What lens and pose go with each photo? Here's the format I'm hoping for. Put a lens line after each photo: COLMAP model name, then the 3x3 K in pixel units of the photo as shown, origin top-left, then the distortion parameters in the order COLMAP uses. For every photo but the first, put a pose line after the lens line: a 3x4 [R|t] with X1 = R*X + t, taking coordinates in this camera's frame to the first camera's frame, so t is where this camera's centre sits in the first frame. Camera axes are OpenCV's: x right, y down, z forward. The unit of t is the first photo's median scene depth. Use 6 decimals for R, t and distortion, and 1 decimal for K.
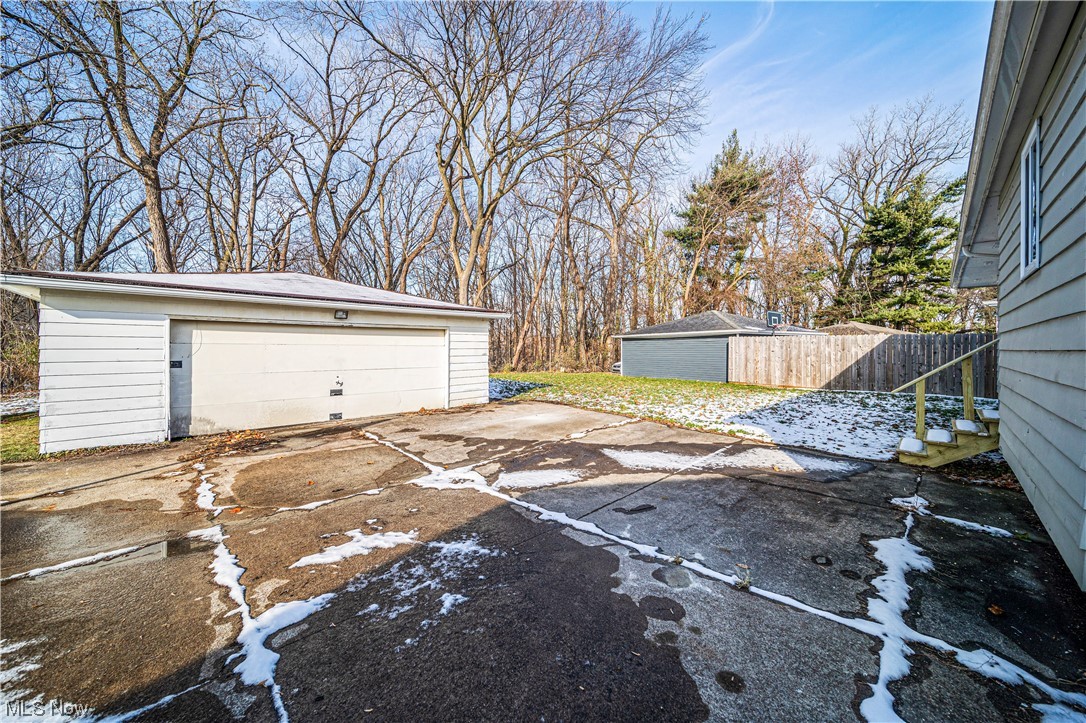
lens RADIAL K [[381.9, 0, 542.9], [0, 381.9, 345.0], [0, 0, 1]] dist [-0.001624, -0.000443]
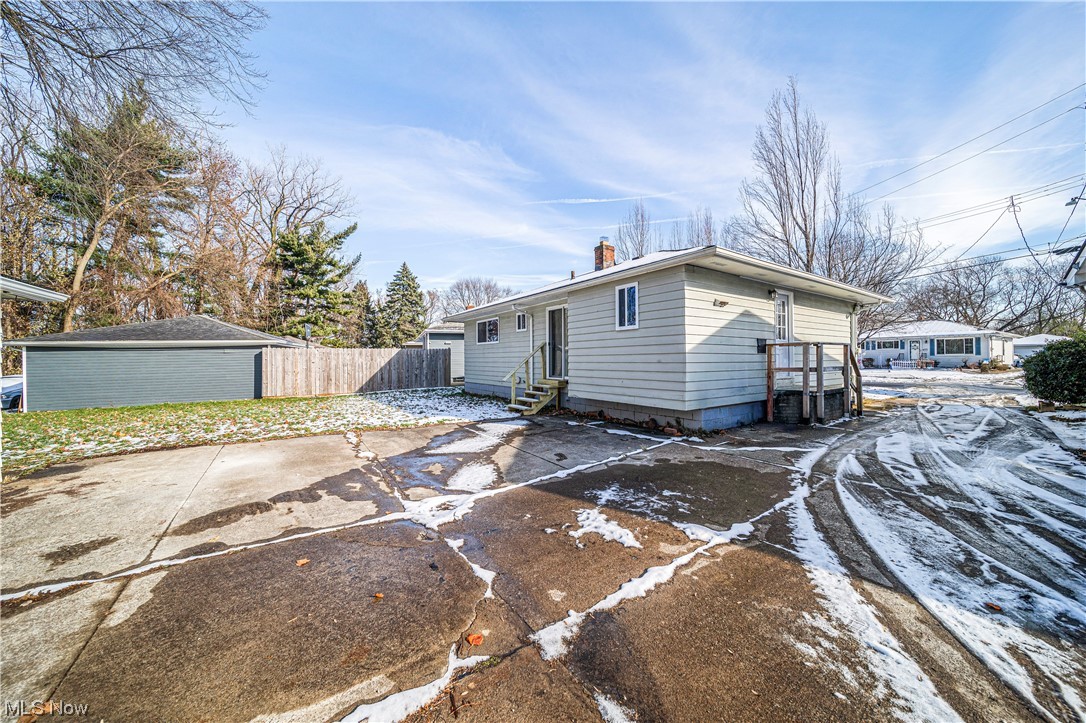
lens RADIAL K [[381.8, 0, 544.0], [0, 381.8, 360.1], [0, 0, 1]] dist [0.000885, -0.000041]
pose [[0.181589, -0.010850, 0.983315, -1.519261], [0.007240, 0.999927, 0.009696, 0.019391], [-0.983348, 0.005359, 0.181654, 0.904457]]
